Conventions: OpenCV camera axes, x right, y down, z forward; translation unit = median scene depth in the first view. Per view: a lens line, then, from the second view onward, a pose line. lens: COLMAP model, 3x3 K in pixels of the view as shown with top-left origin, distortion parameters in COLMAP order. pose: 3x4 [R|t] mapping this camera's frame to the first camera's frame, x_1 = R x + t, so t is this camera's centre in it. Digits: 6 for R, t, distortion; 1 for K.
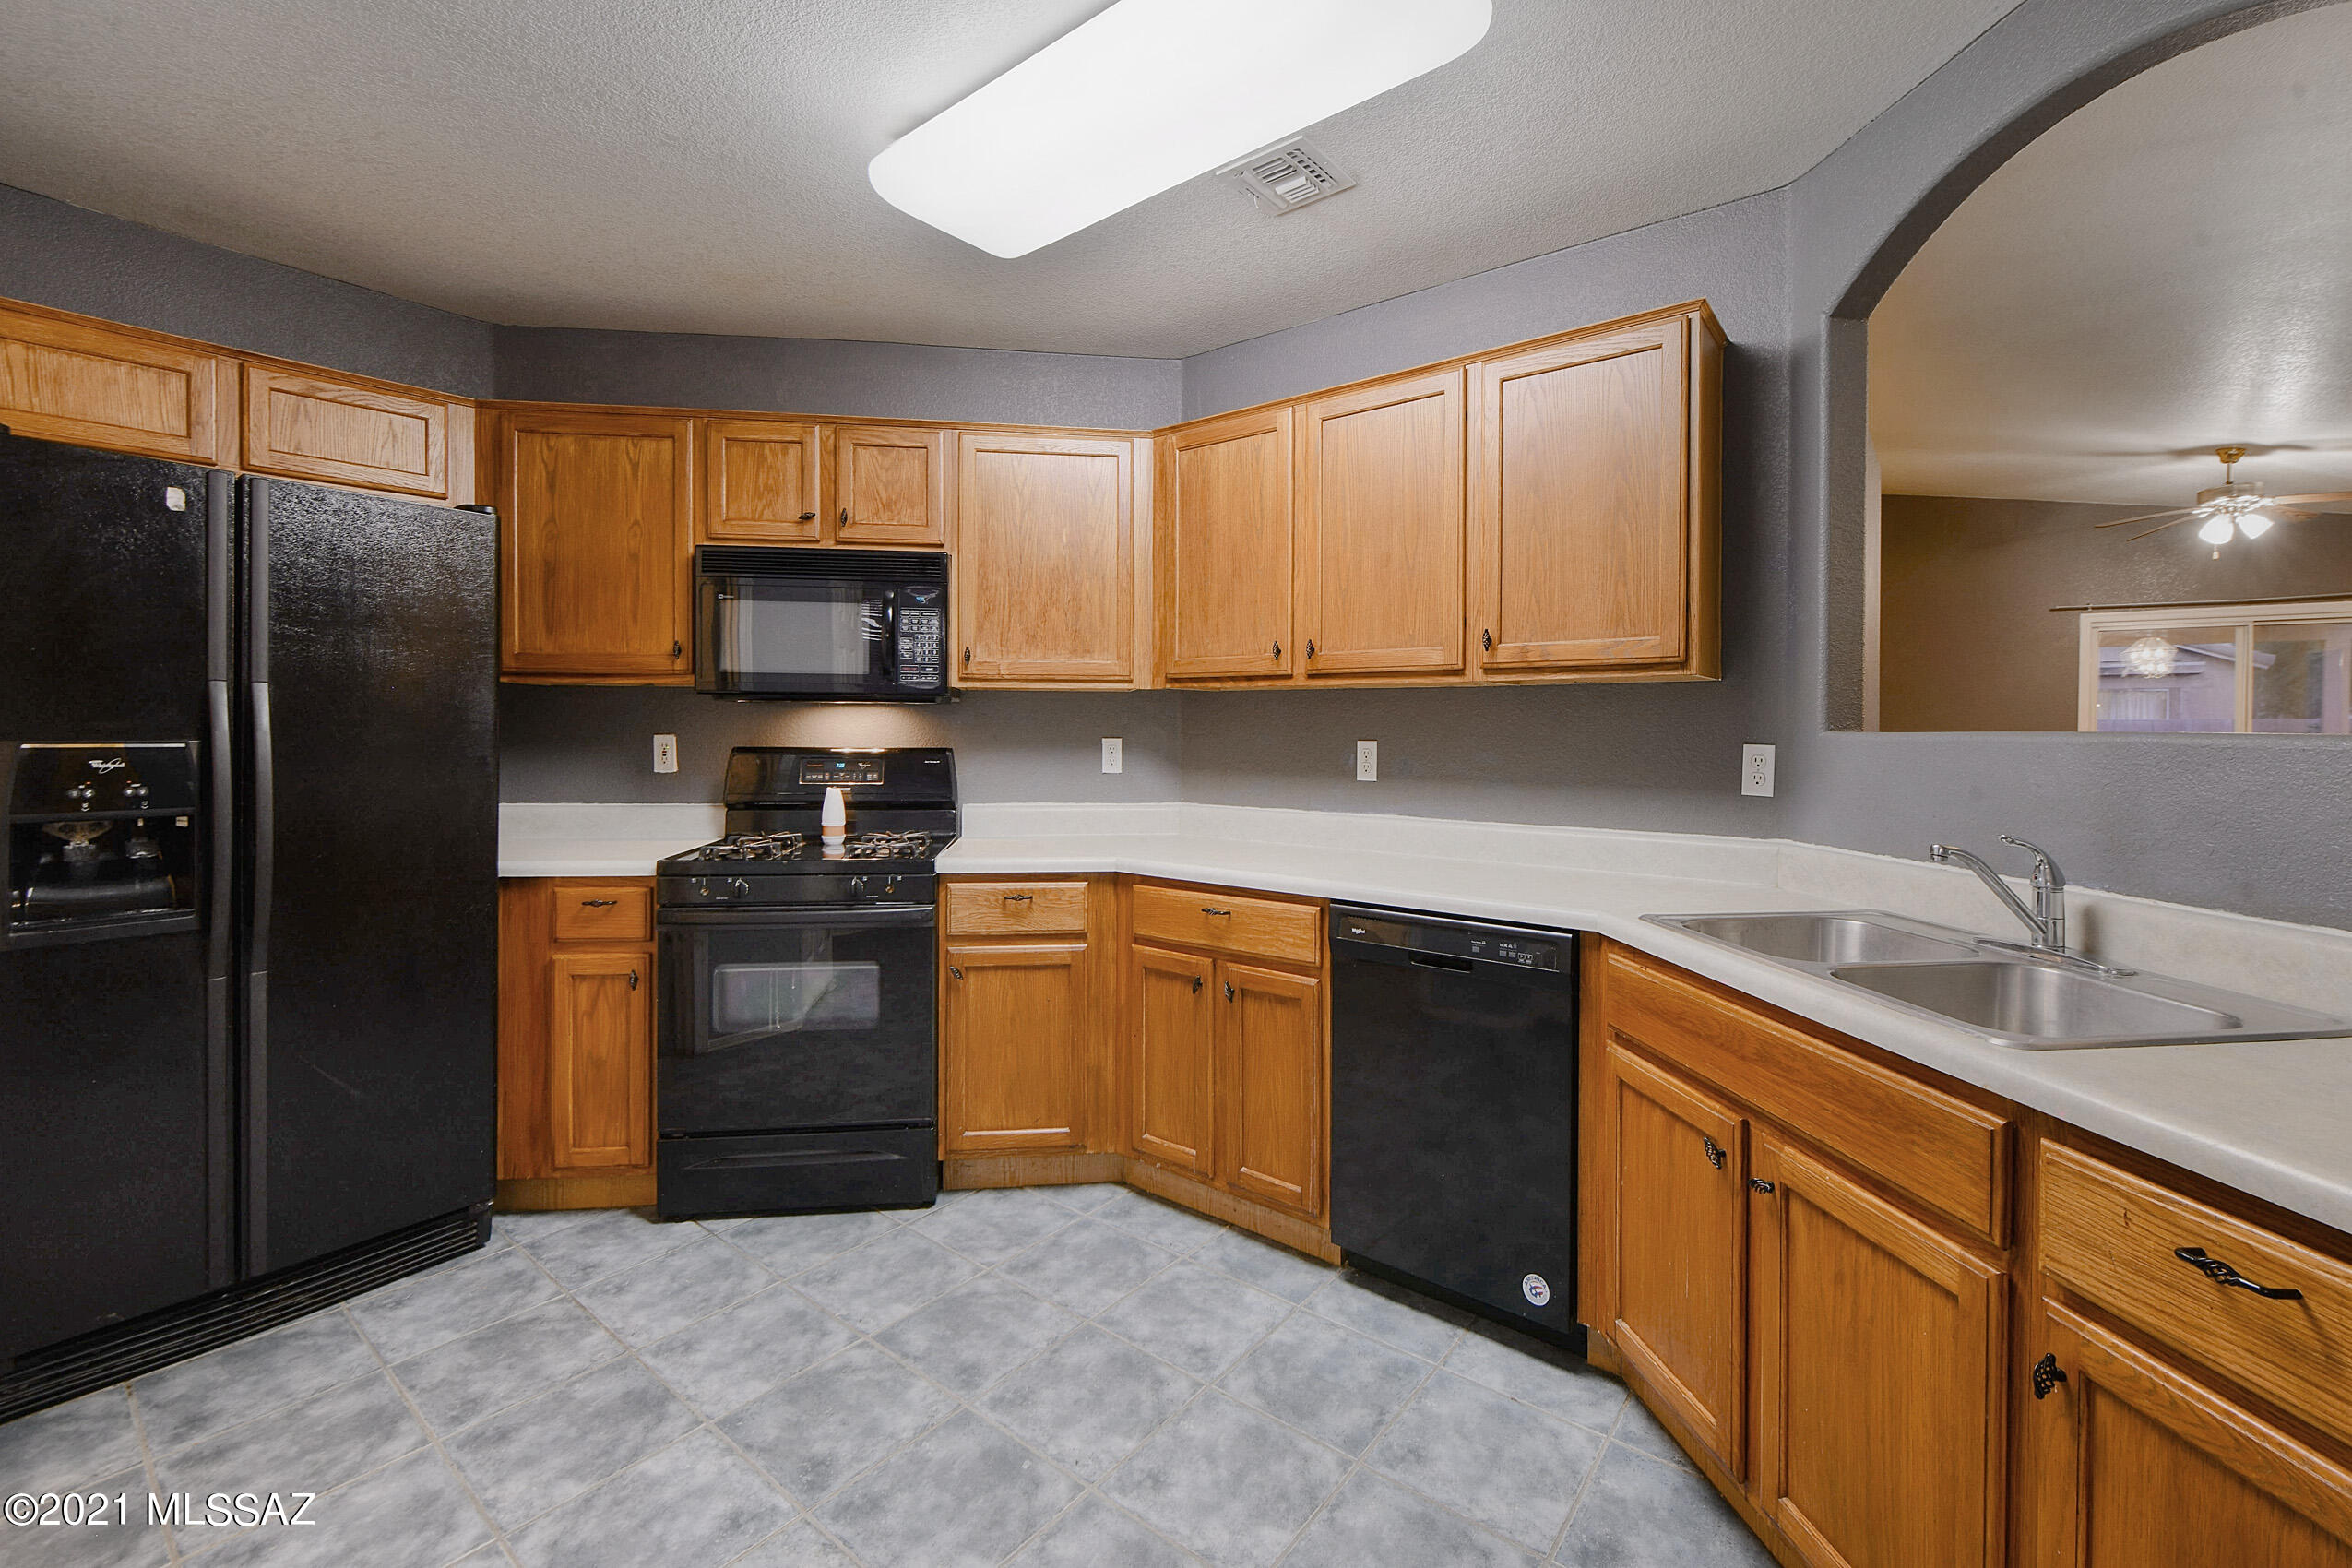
lens RADIAL K [[1038.4, 0, 1155.0], [0, 1038.4, 731.5], [0, 0, 1]] dist [-0.002357, -0.002644]
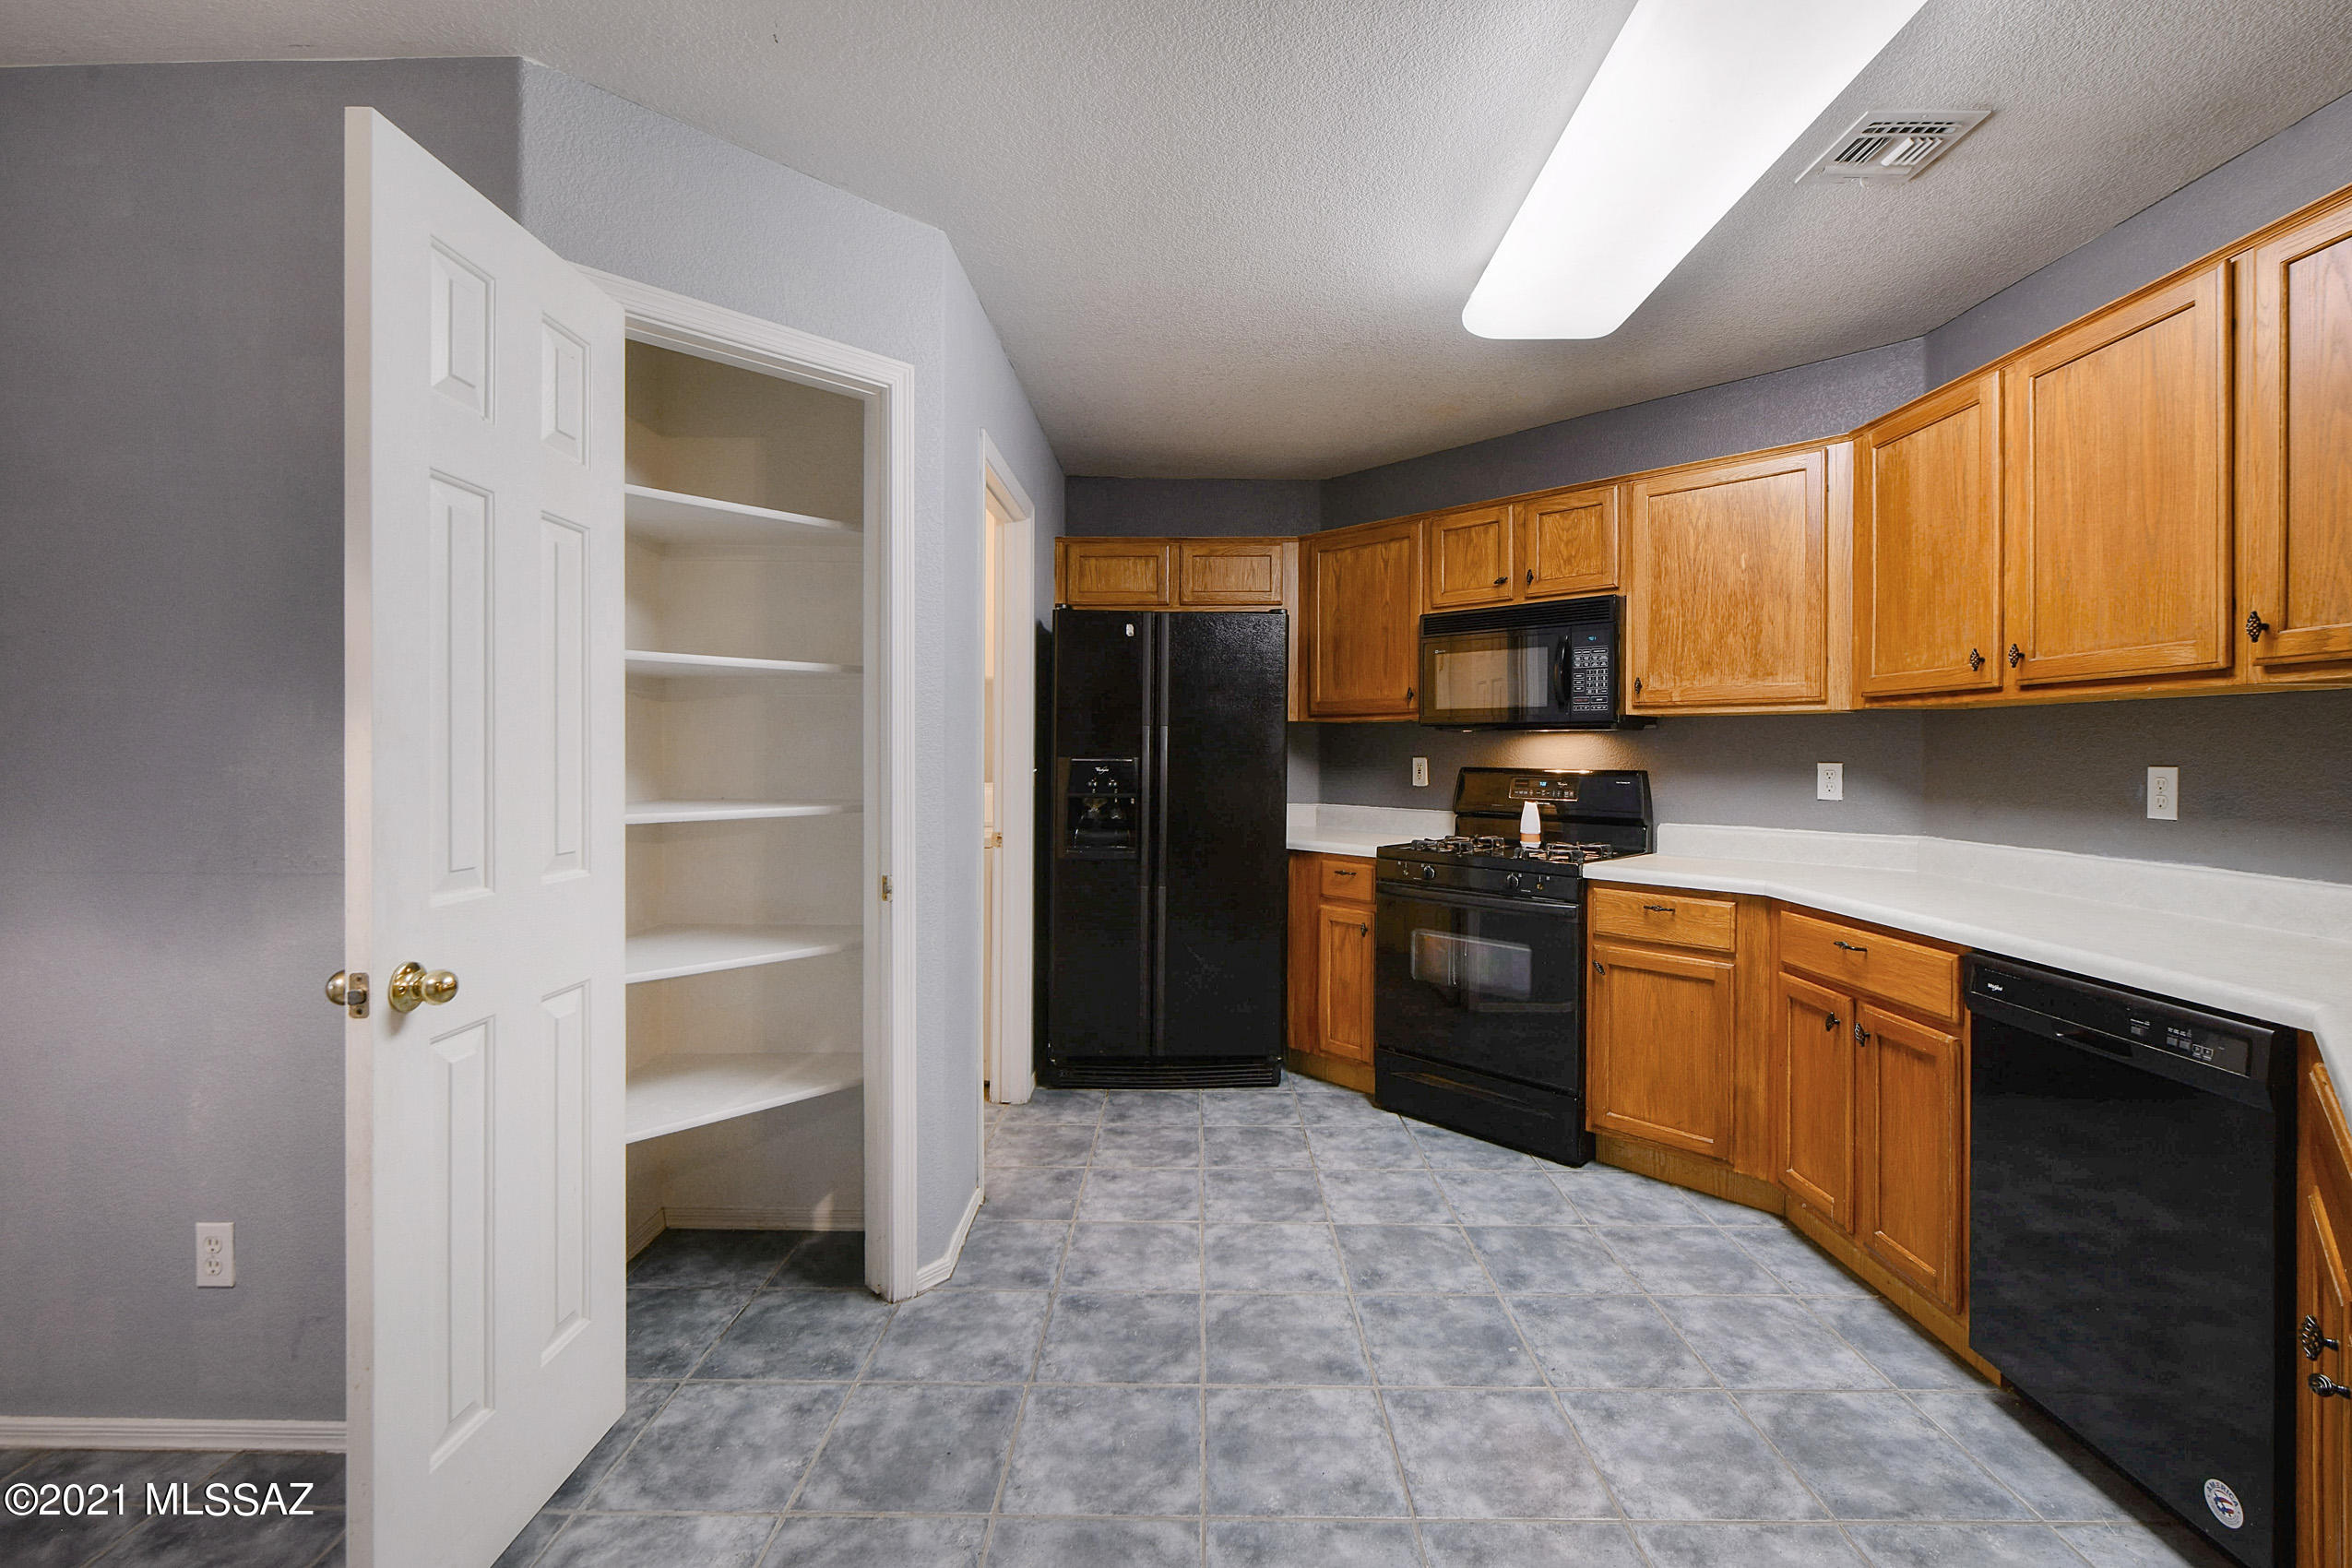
lens RADIAL K [[957.3, 0, 1151.5], [0, 957.3, 751.8], [0, 0, 1]] dist [-0.001544, 0.000058]
pose [[0.606711, -0.002829, -0.794918, 0.359644], [-0.005579, 0.999954, -0.007816, 0.008690], [0.794903, 0.009177, 0.606667, -0.022092]]
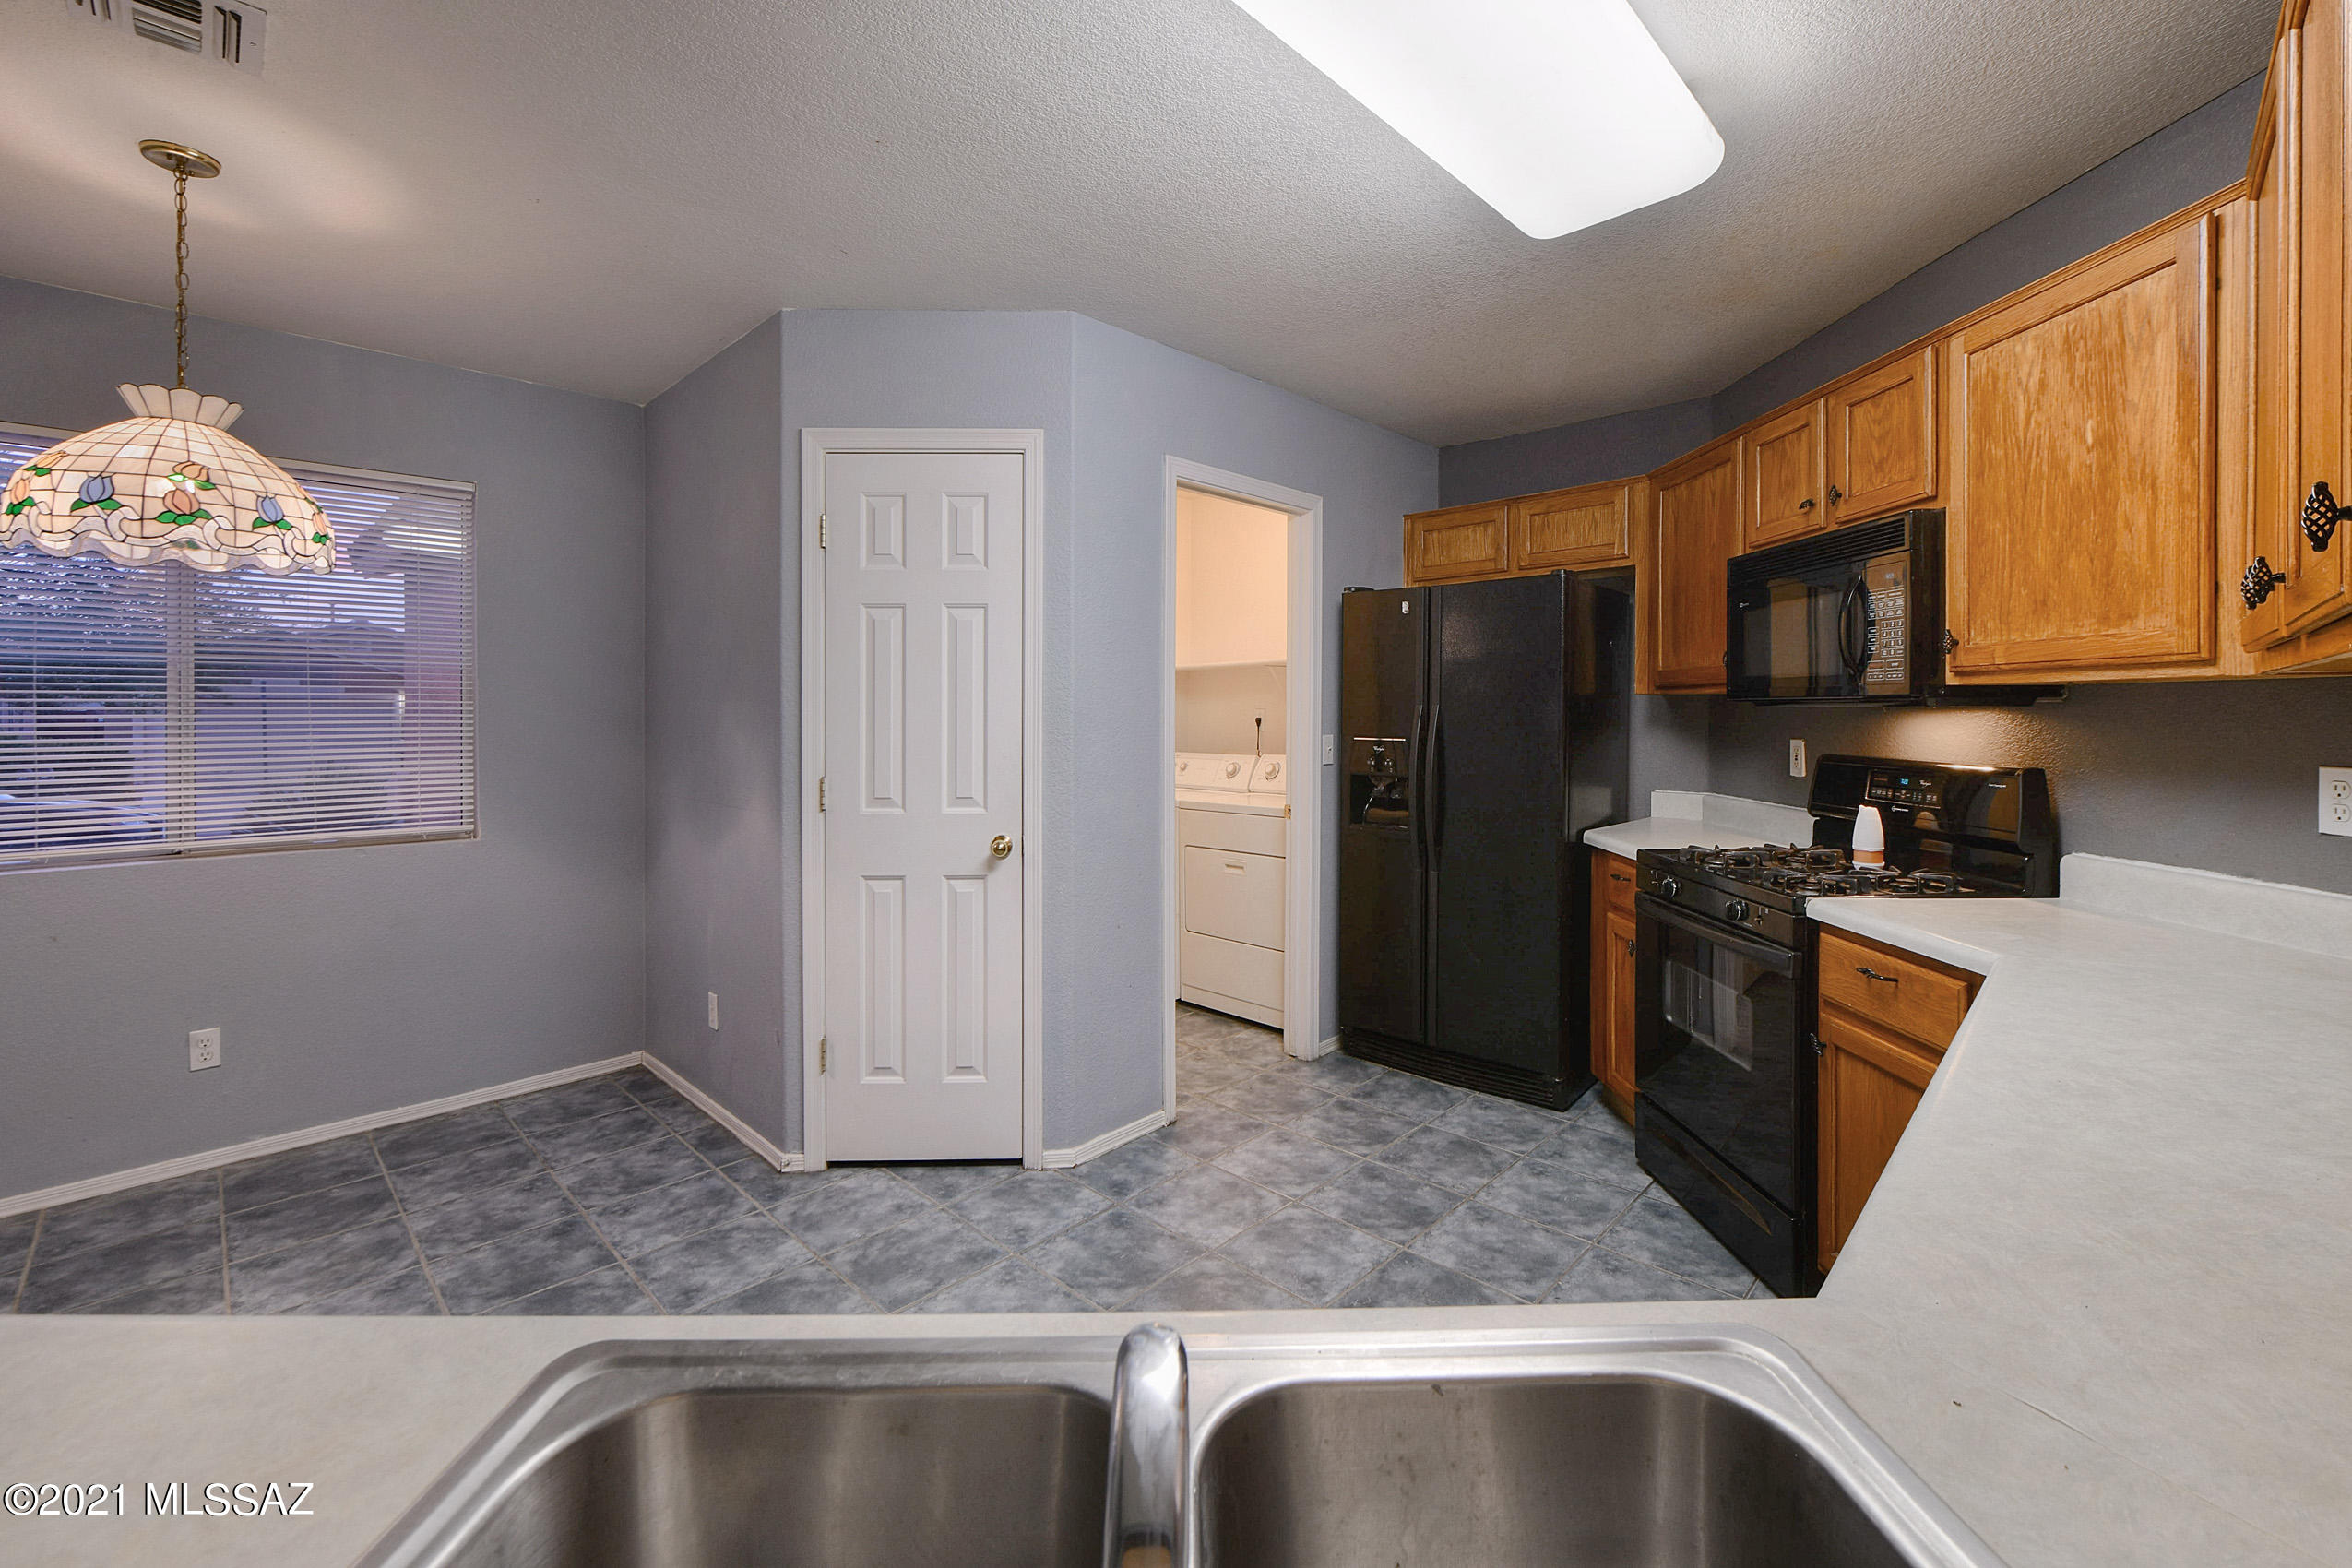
lens RADIAL K [[957.3, 0, 1247.1], [0, 957.3, 712.0], [0, 0, 1]] dist [-0.001544, 0.000058]
pose [[-0.072647, -0.002445, -0.997355, 0.611926], [-0.001098, 0.999997, -0.002371, -0.024823], [0.997357, 0.000923, -0.072650, 0.645774]]
